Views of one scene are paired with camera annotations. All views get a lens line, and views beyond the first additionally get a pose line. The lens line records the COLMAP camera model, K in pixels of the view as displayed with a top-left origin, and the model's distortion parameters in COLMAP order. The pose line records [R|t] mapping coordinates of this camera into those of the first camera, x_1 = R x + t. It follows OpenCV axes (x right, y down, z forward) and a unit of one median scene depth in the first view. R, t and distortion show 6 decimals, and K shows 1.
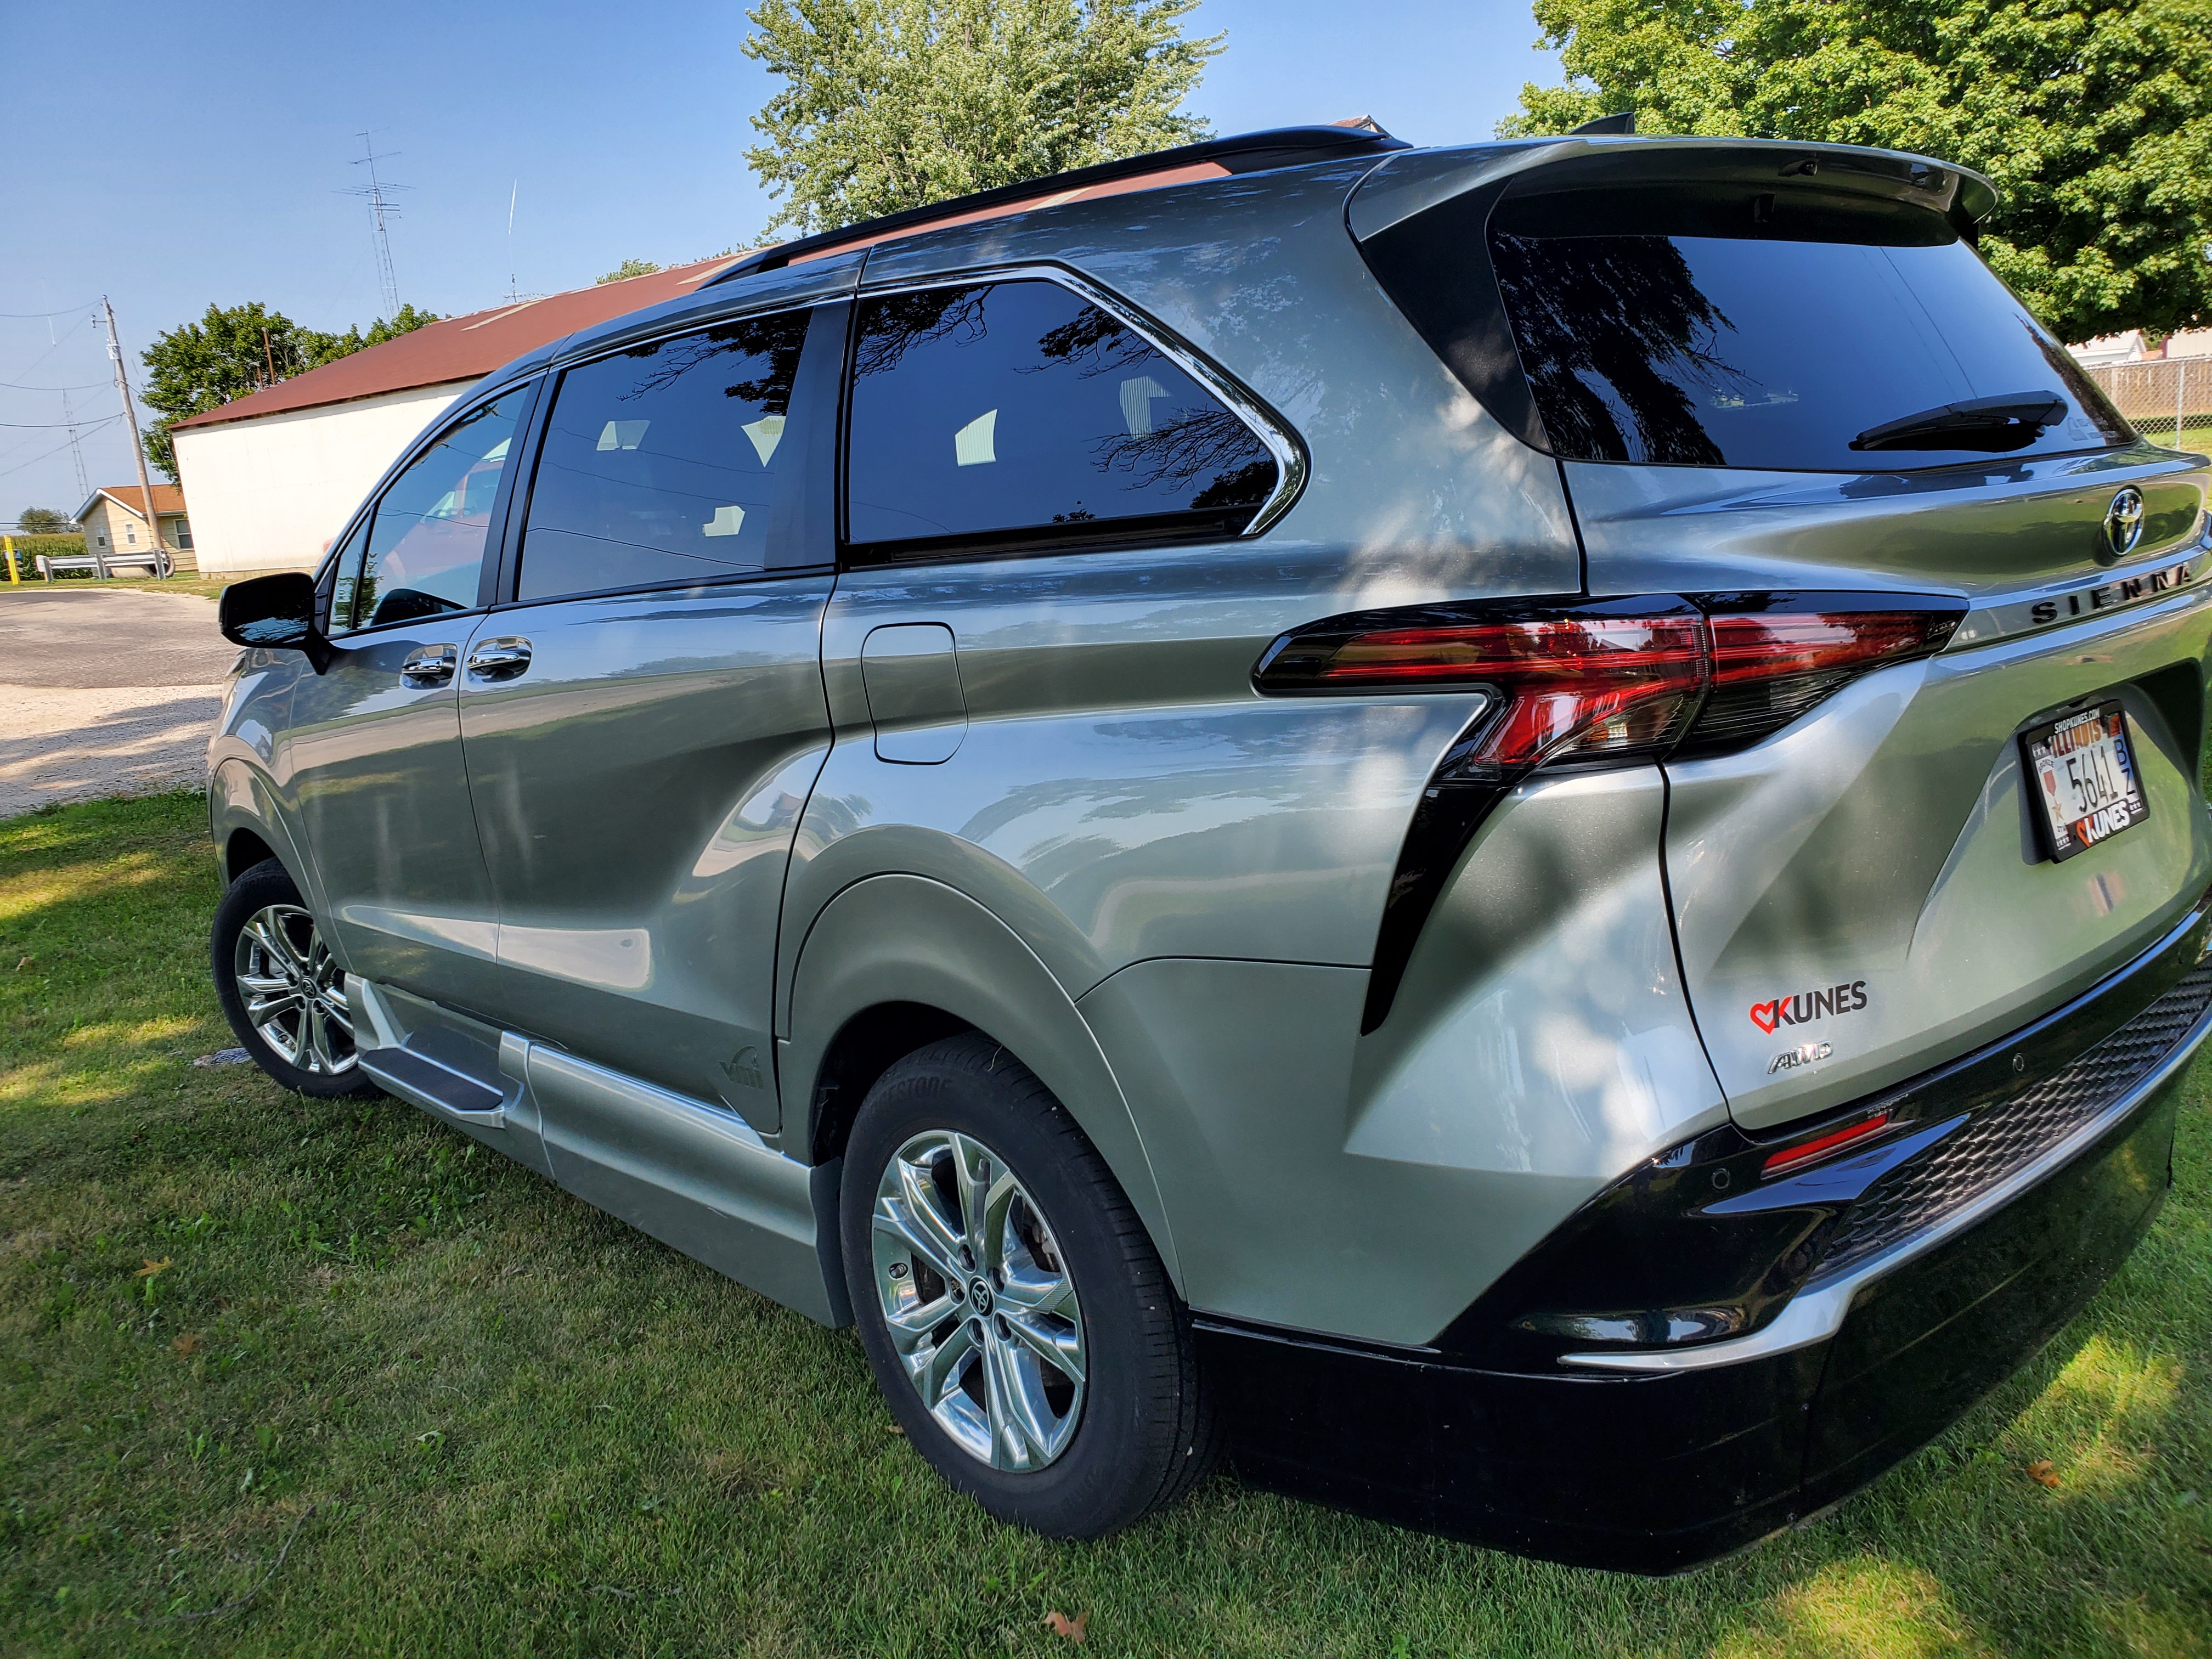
lens RADIAL K [[1688.7, 0, 1107.4], [0, 1688.7, 796.7], [0, 0, 1]] dist [-0.028286, 0.059367]
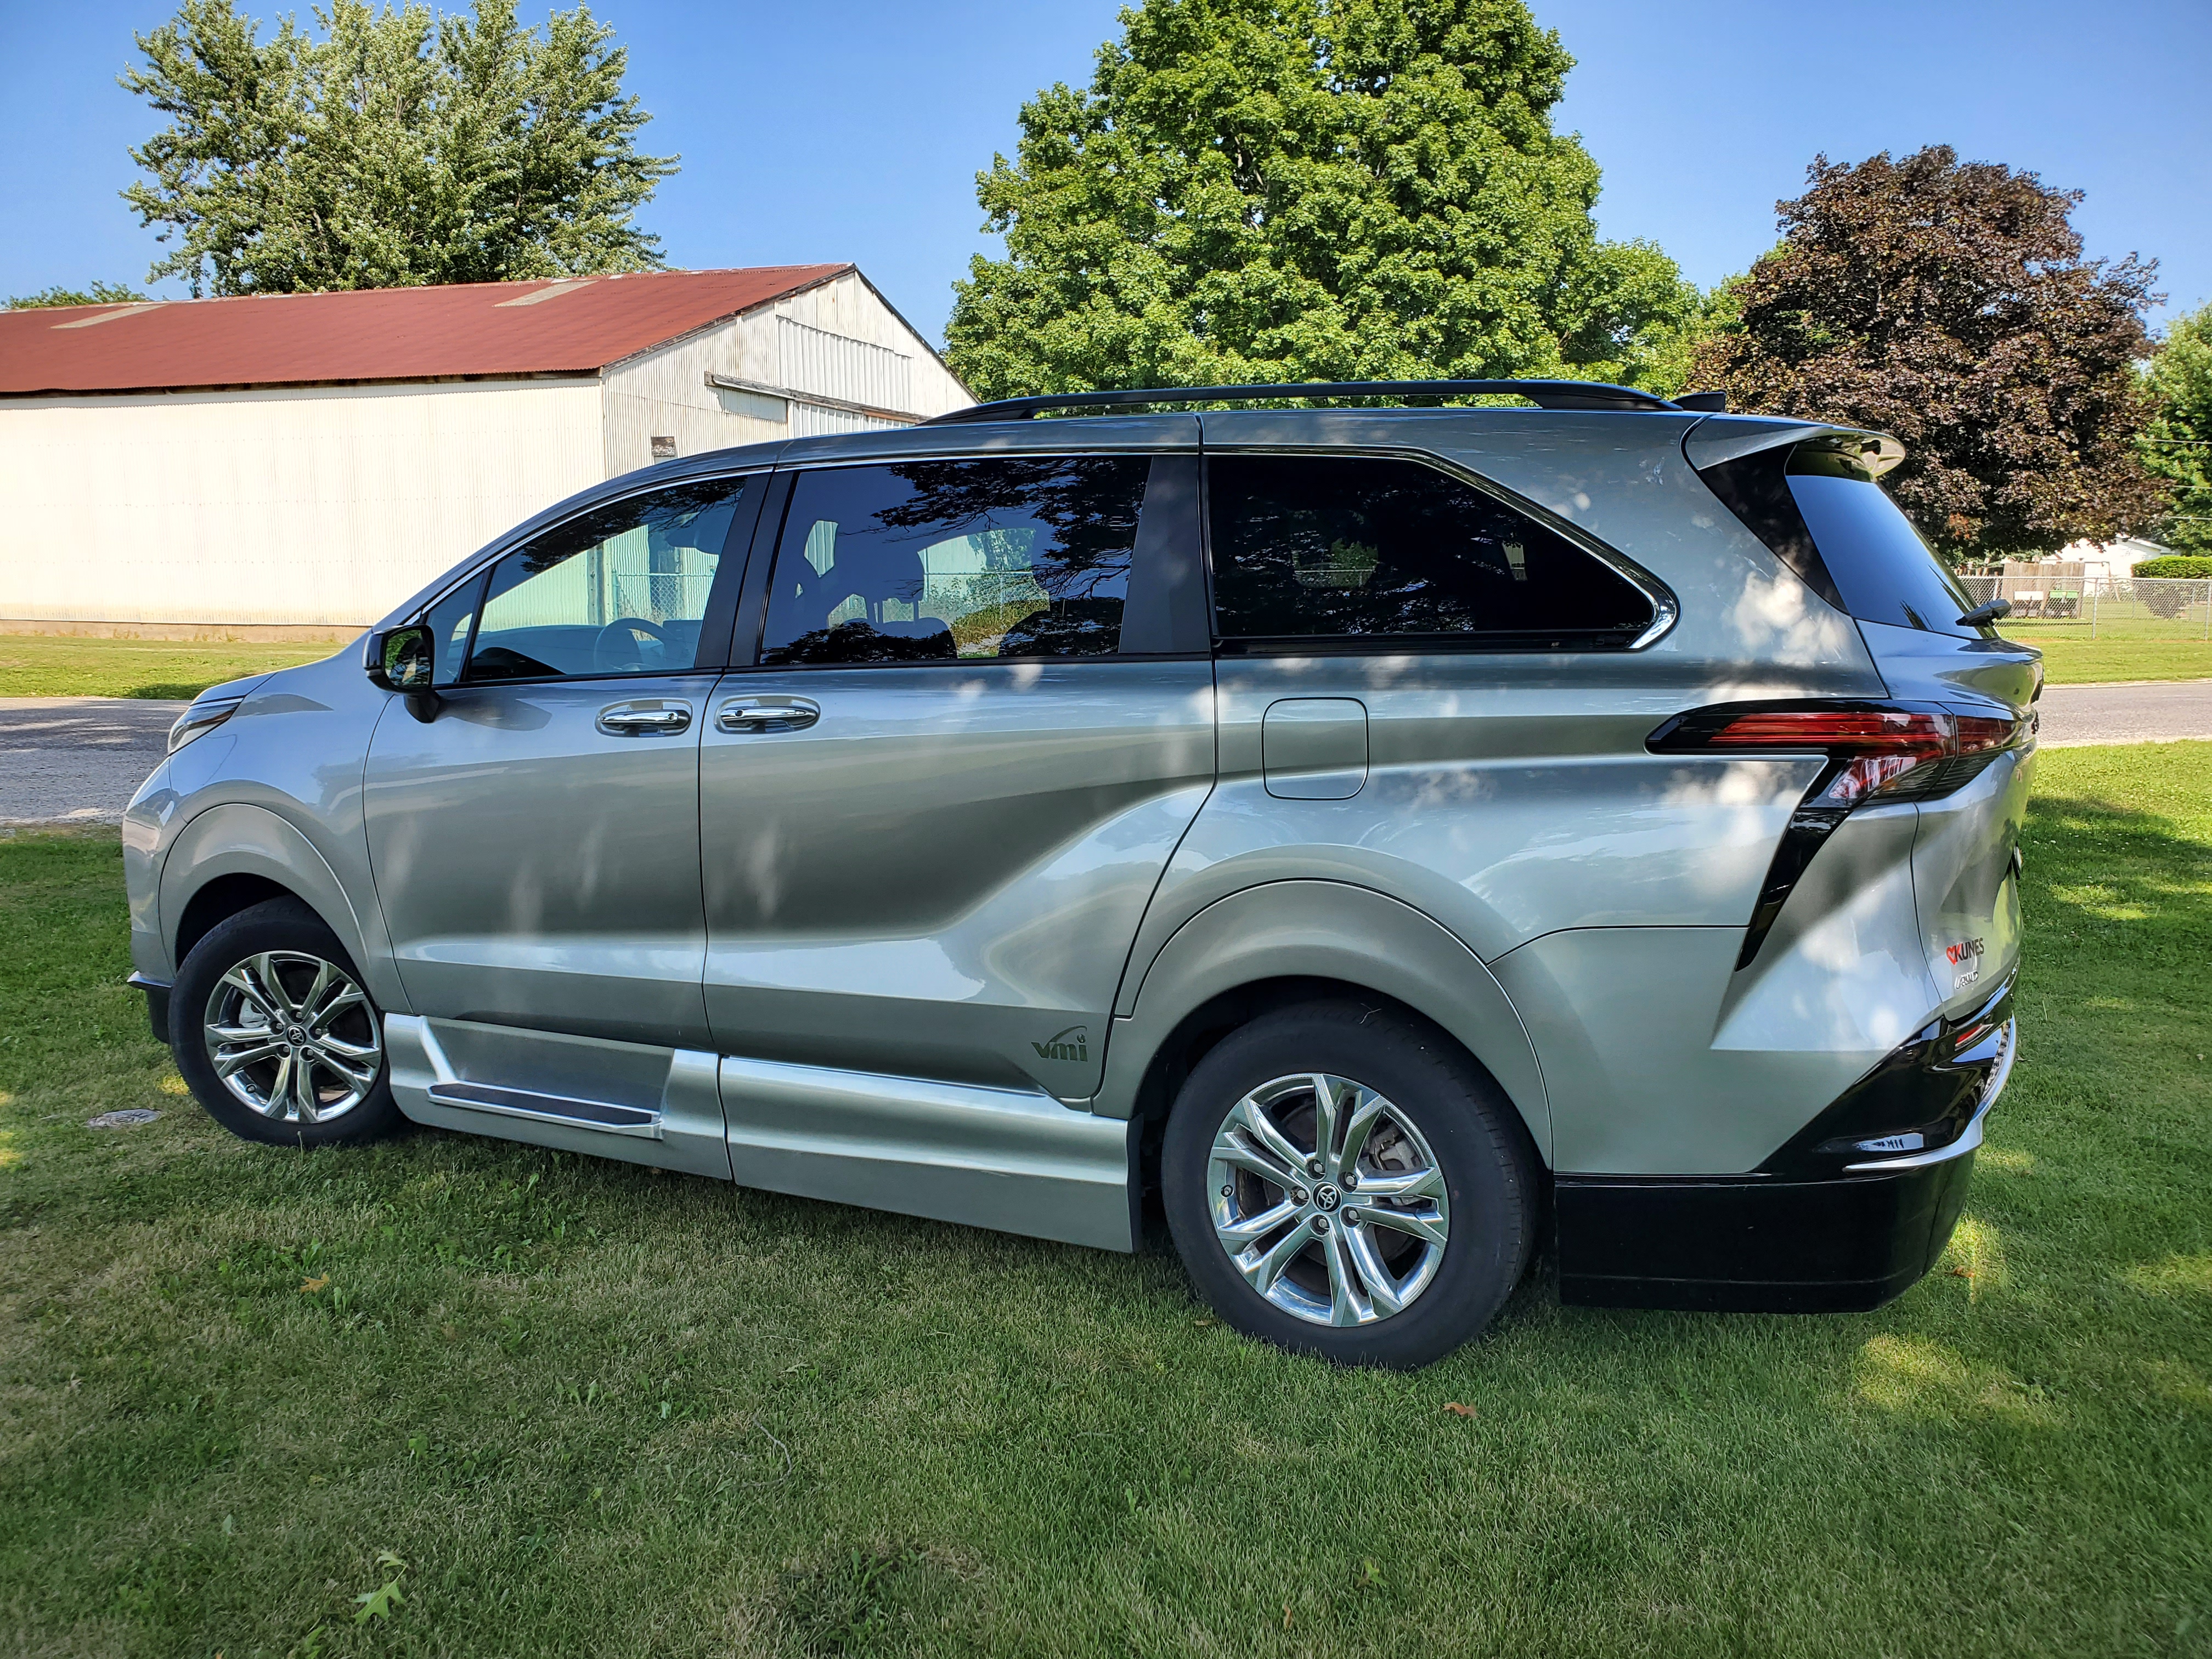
lens RADIAL K [[1671.8, 0, 1106.0], [0, 1671.8, 829.5], [0, 0, 1]] dist [-0.002348, 0.060754]
pose [[0.941577, 0.033443, 0.335133, -0.352467], [-0.014471, 0.998156, -0.058951, 0.042208], [-0.336487, 0.050657, 0.940325, -0.107423]]
